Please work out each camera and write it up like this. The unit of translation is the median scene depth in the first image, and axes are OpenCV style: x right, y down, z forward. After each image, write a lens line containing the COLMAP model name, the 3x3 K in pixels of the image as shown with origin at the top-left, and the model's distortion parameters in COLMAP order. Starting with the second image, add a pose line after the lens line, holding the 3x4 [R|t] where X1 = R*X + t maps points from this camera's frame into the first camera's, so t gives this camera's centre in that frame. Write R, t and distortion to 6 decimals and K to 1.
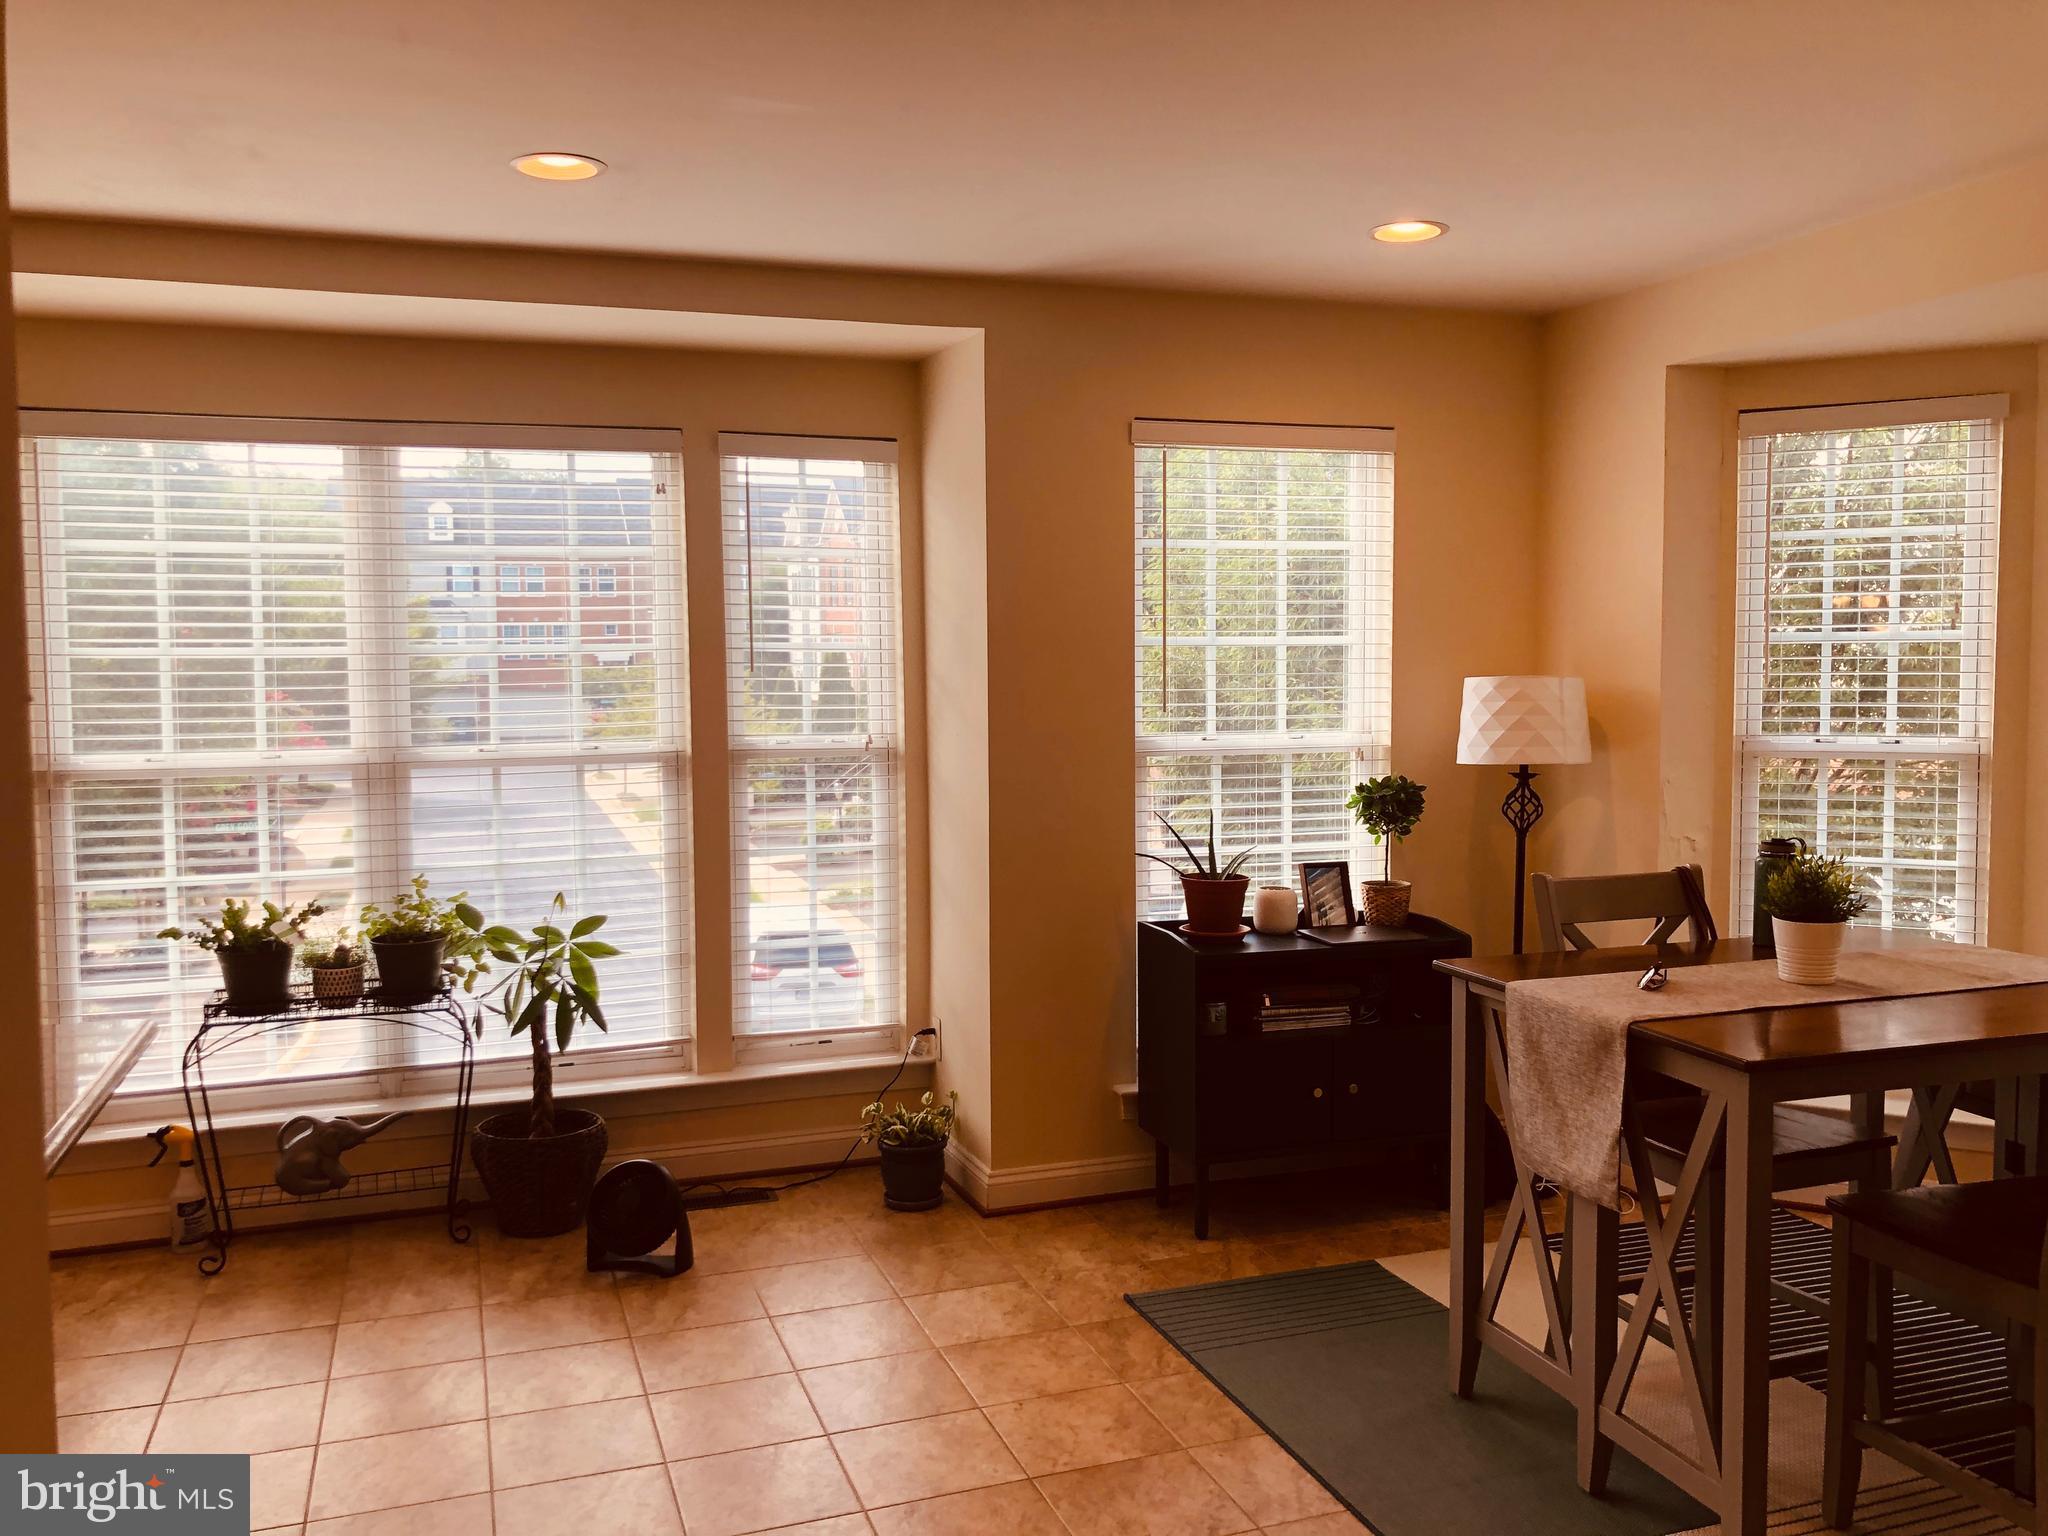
lens RADIAL K [[1698.4, 0, 1018.3], [0, 1698.4, 738.4], [0, 0, 1]] dist [0.027074, -0.017845]
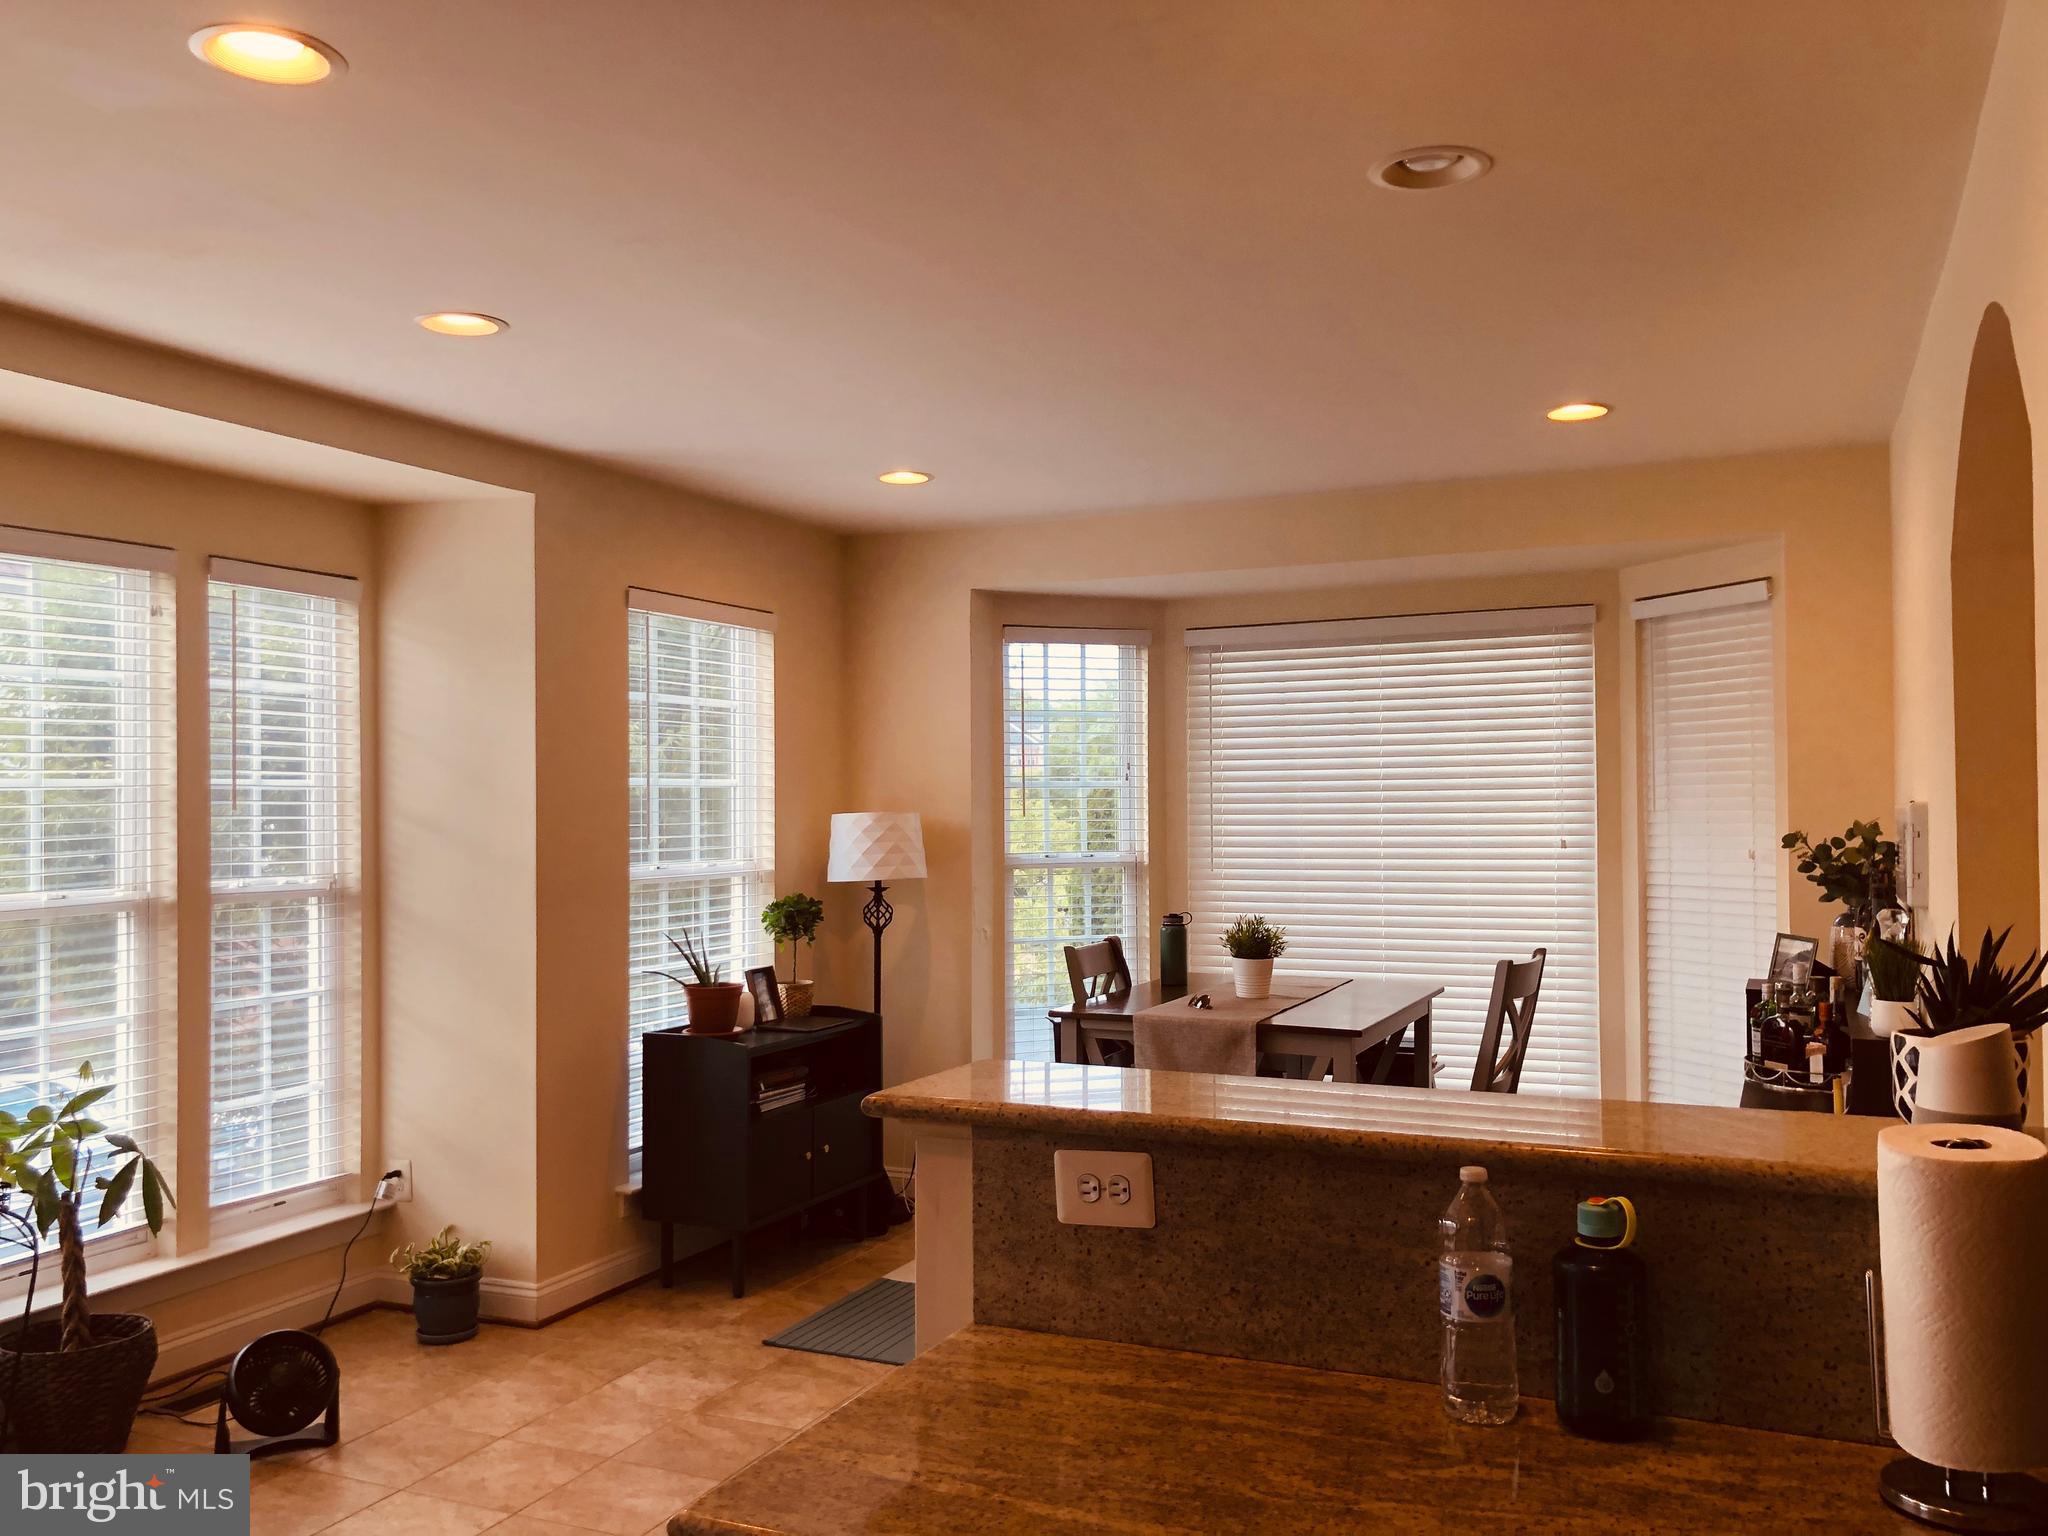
lens RADIAL K [[1698.4, 0, 1018.3], [0, 1698.4, 738.4], [0, 0, 1]] dist [0.027074, -0.017845]
pose [[0.691407, 0.028476, 0.721904, -0.571024], [0.037857, 0.996422, -0.075563, 0.009239], [-0.721473, 0.079574, 0.687855, 0.033995]]
